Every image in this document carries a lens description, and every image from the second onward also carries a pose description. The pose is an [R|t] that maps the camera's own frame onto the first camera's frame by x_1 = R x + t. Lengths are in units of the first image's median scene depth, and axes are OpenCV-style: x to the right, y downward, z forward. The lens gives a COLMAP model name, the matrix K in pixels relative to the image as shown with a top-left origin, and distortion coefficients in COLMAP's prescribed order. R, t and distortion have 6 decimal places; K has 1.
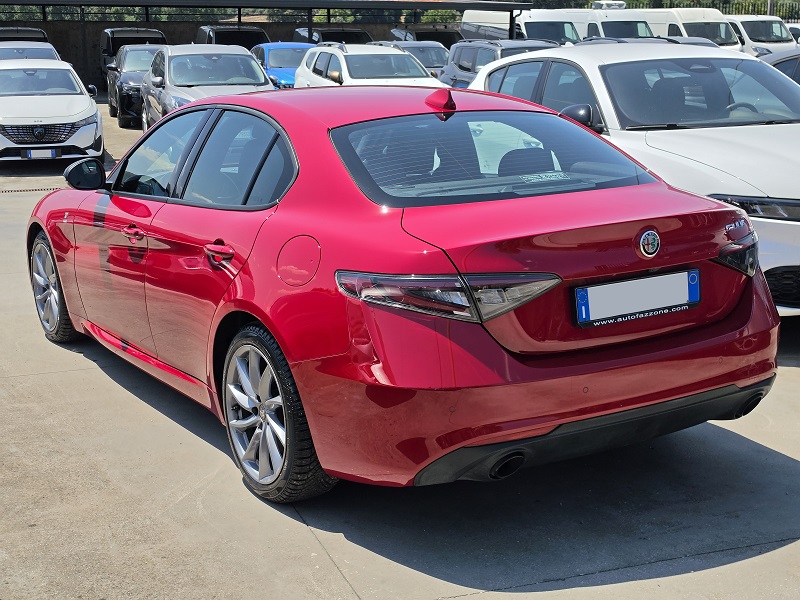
lens RADIAL K [[1075.7, 0, 397.6], [0, 1075.7, 301.5], [0, 0, 1]] dist [0.129321, 0.000000]
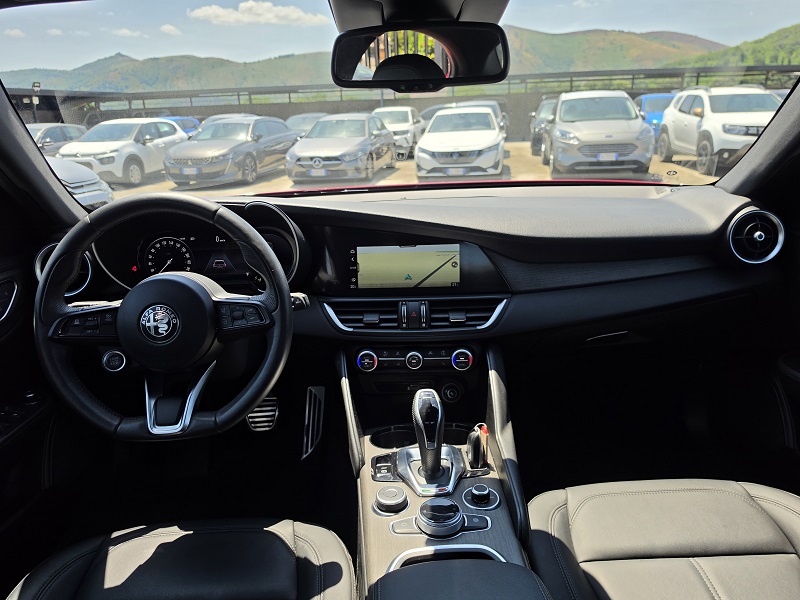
lens RADIAL K [[558.4, 0, 397.6], [0, 558.4, 296.4], [0, 0, 1]] dist [0.036840, -0.032257]
pose [[0.867416, 0.128170, -0.480792, -0.019399], [-0.088498, 0.990589, 0.104410, -0.037319], [0.489650, -0.048018, 0.870596, 0.272996]]
